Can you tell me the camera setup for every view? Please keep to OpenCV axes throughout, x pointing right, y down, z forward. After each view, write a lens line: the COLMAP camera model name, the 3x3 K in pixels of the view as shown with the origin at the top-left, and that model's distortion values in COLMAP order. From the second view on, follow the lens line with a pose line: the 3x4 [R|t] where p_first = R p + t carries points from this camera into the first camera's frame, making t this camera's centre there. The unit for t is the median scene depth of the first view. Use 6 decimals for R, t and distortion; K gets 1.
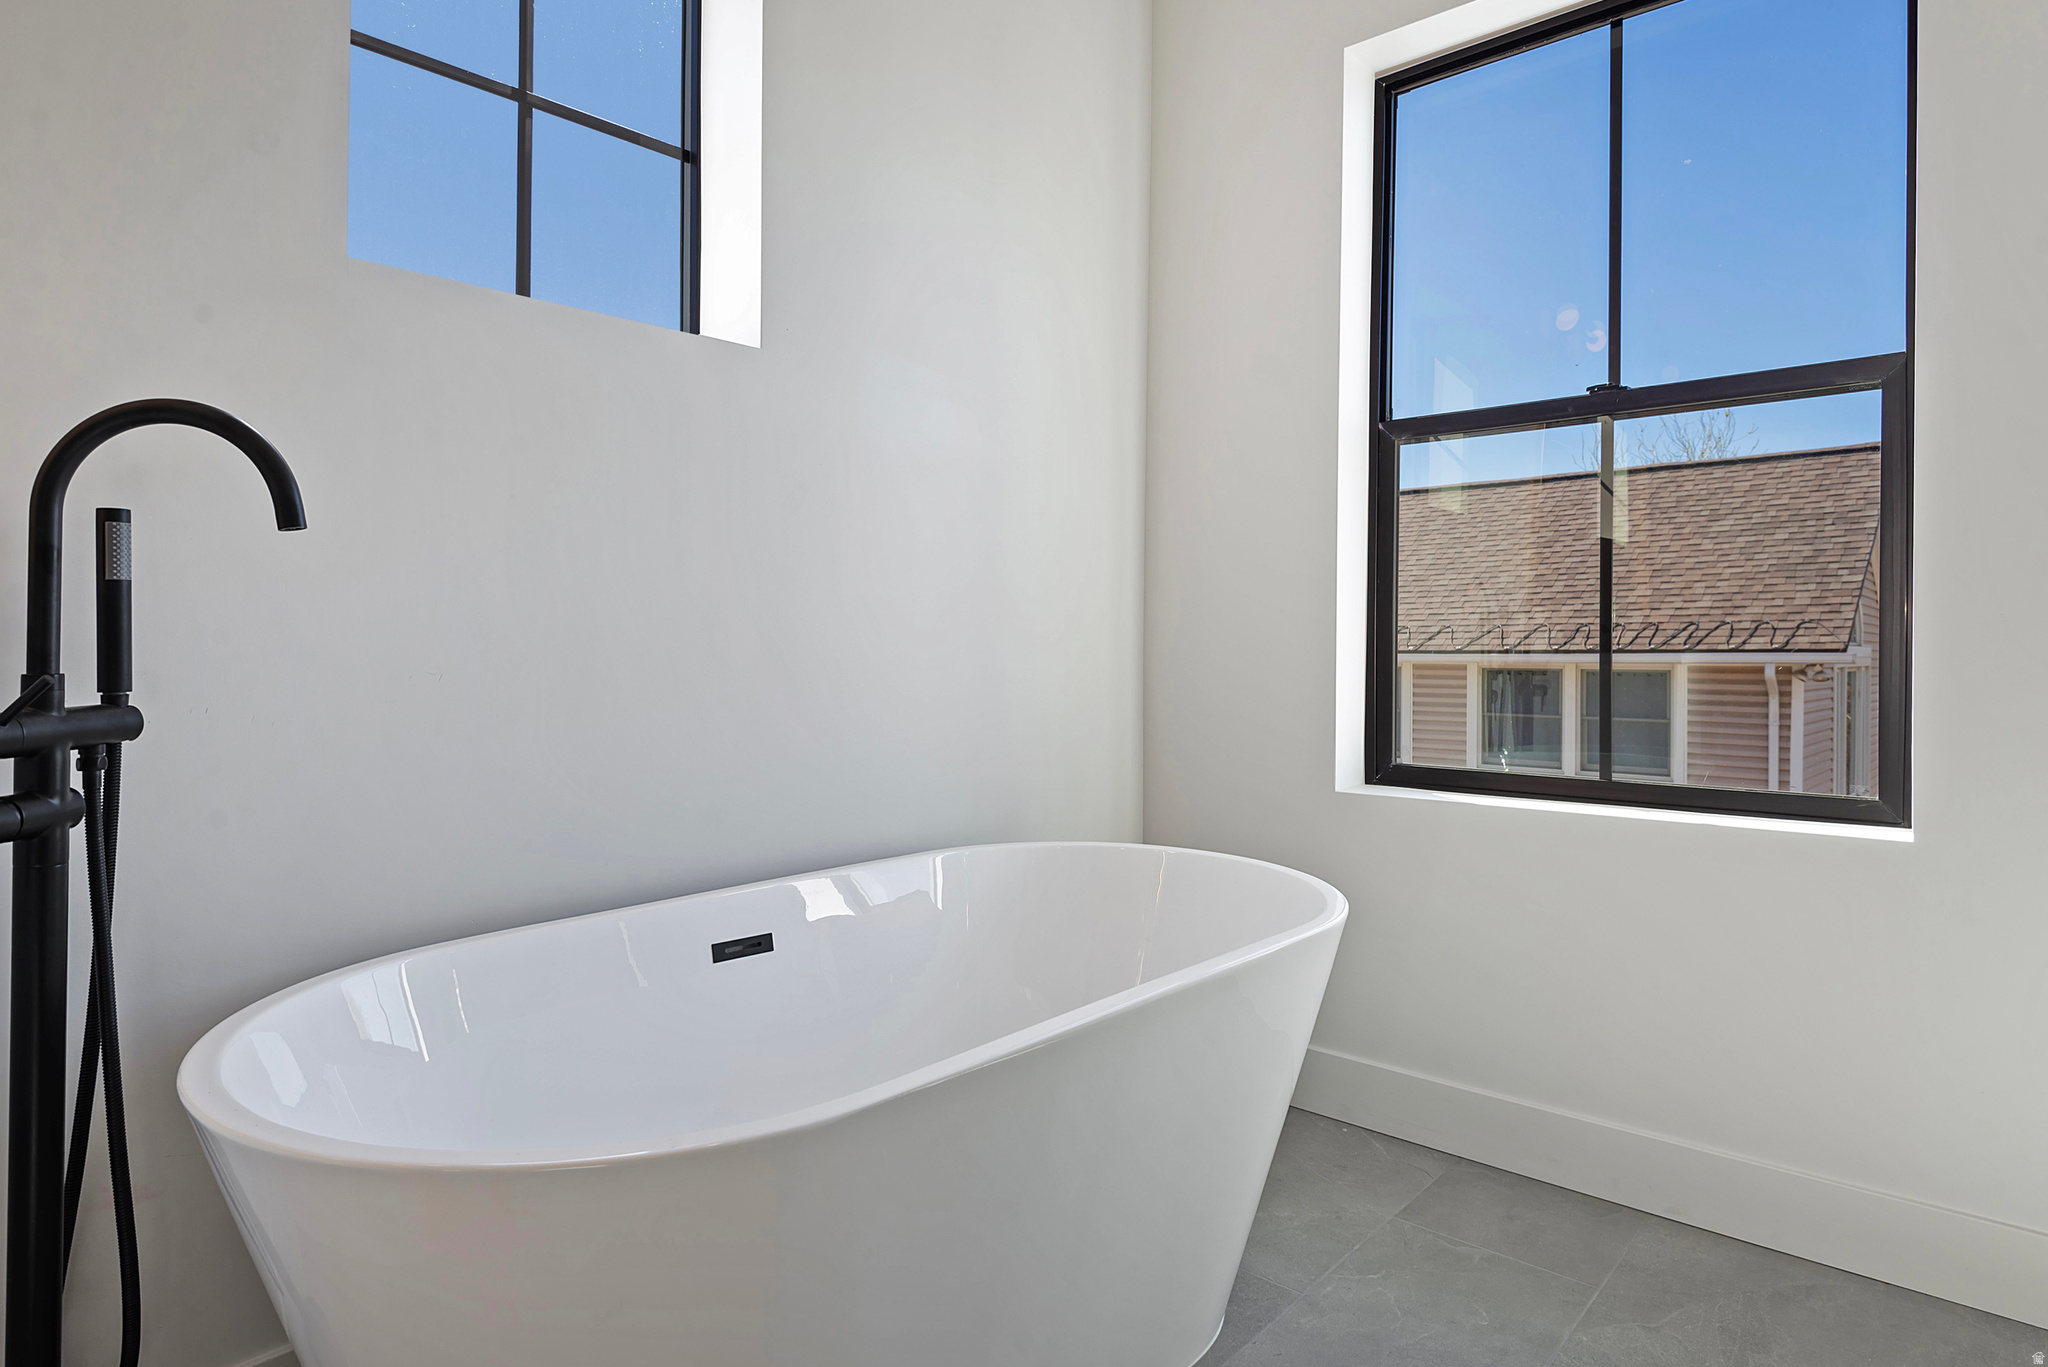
lens RADIAL K [[1142.6, 0, 1024.6], [0, 1142.6, 618.9], [0, 0, 1]] dist [-0.000940, -0.000238]
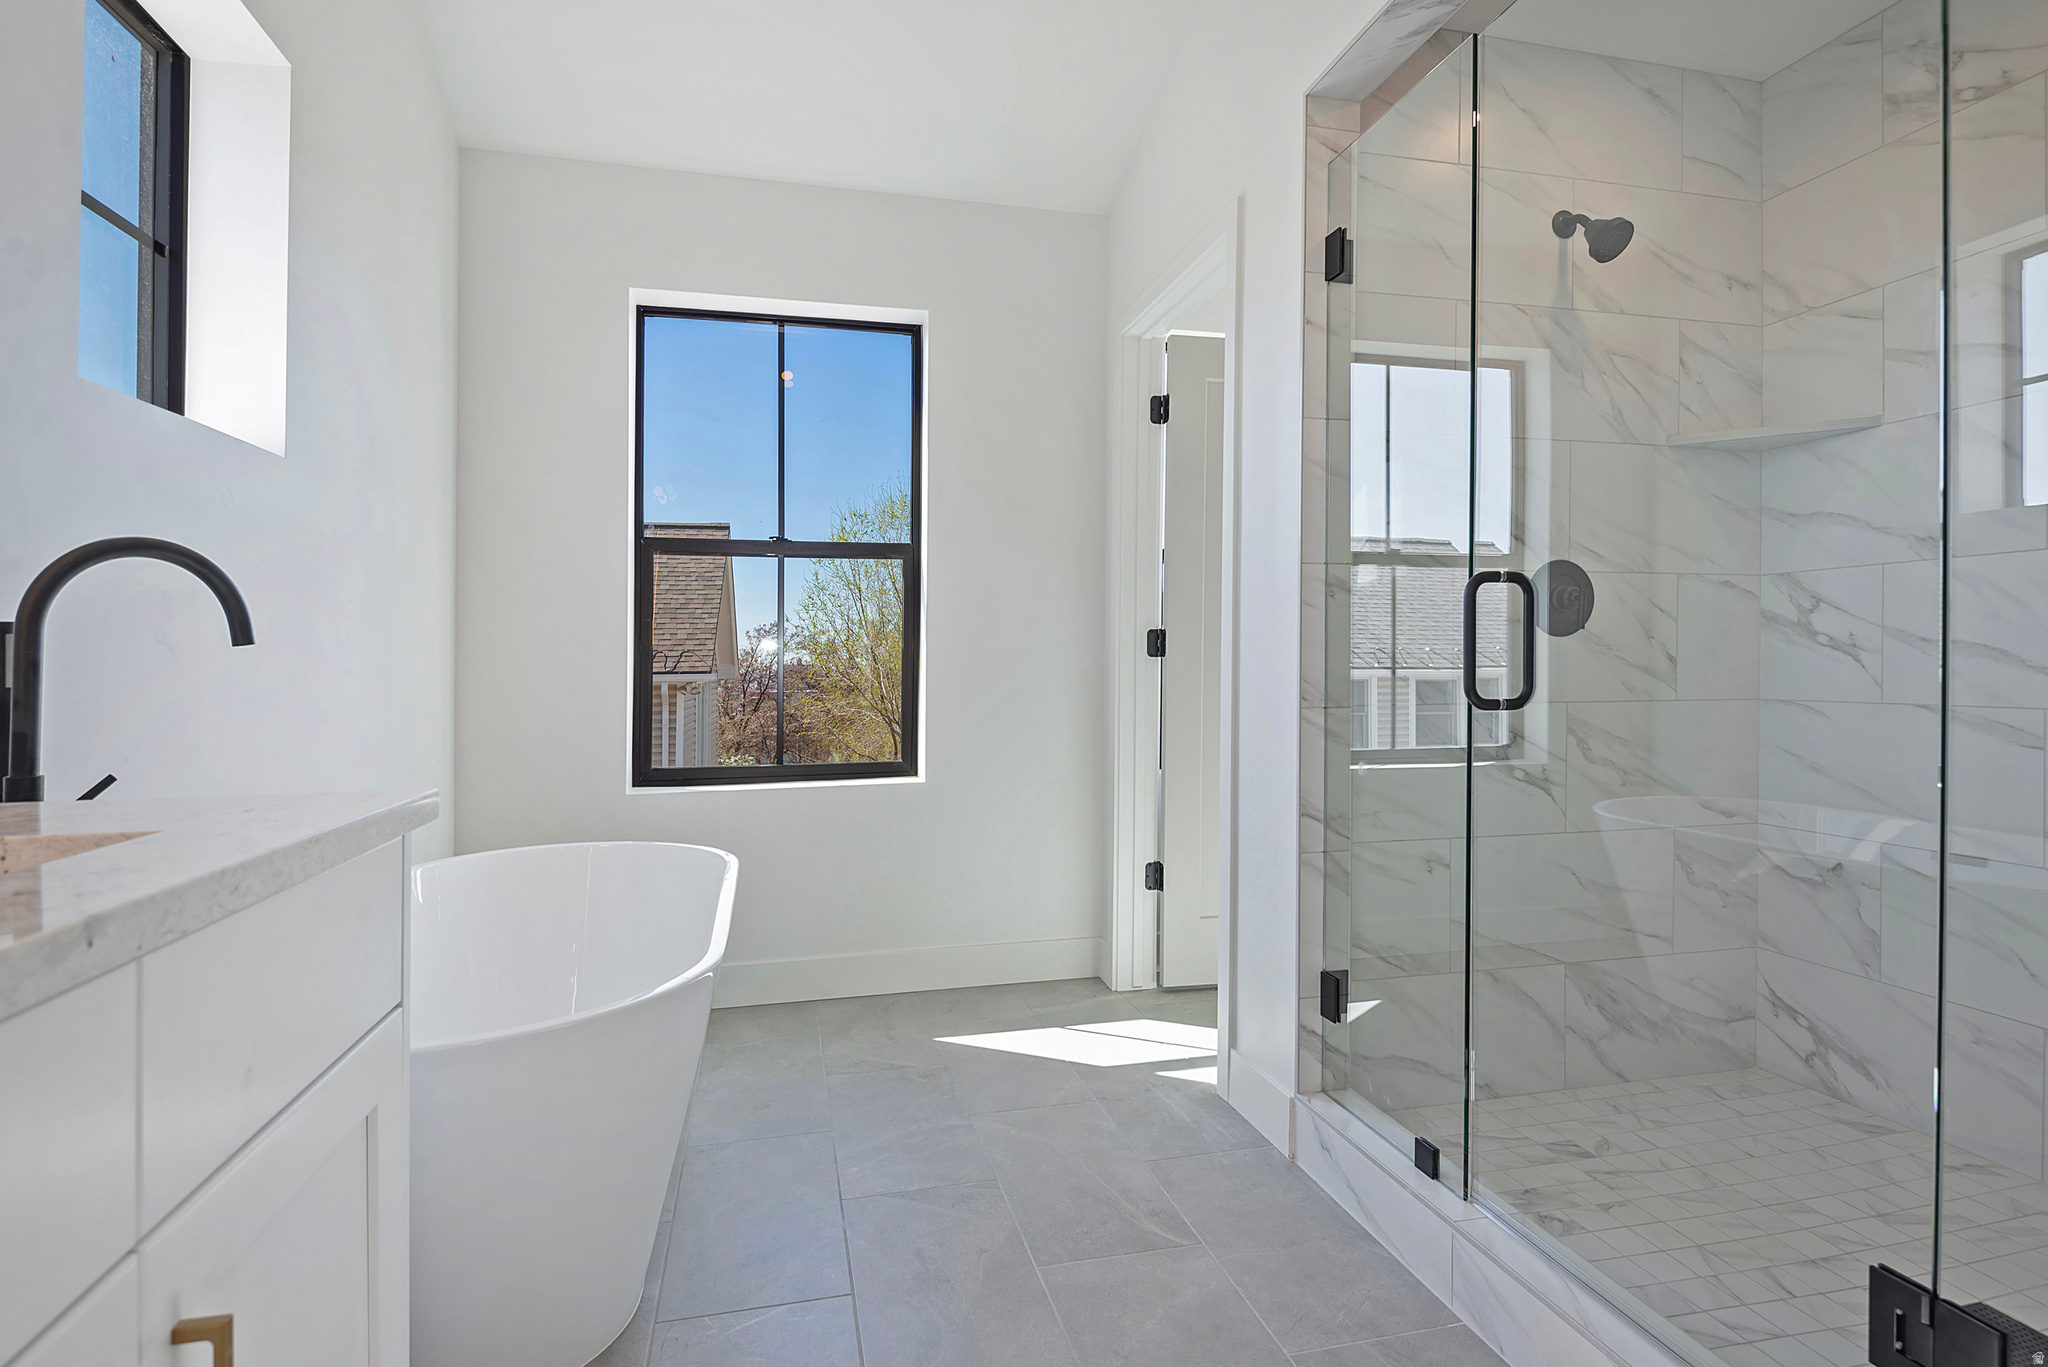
lens RADIAL K [[1031.5, 0, 1020.2], [0, 1031.5, 658.9], [0, 0, 1]] dist [0.000827, -0.000093]
pose [[0.562803, -0.003460, 0.826584, -0.121095], [-0.012624, 0.999839, 0.012781, -0.009793], [-0.826495, -0.017628, 0.562669, -0.037064]]
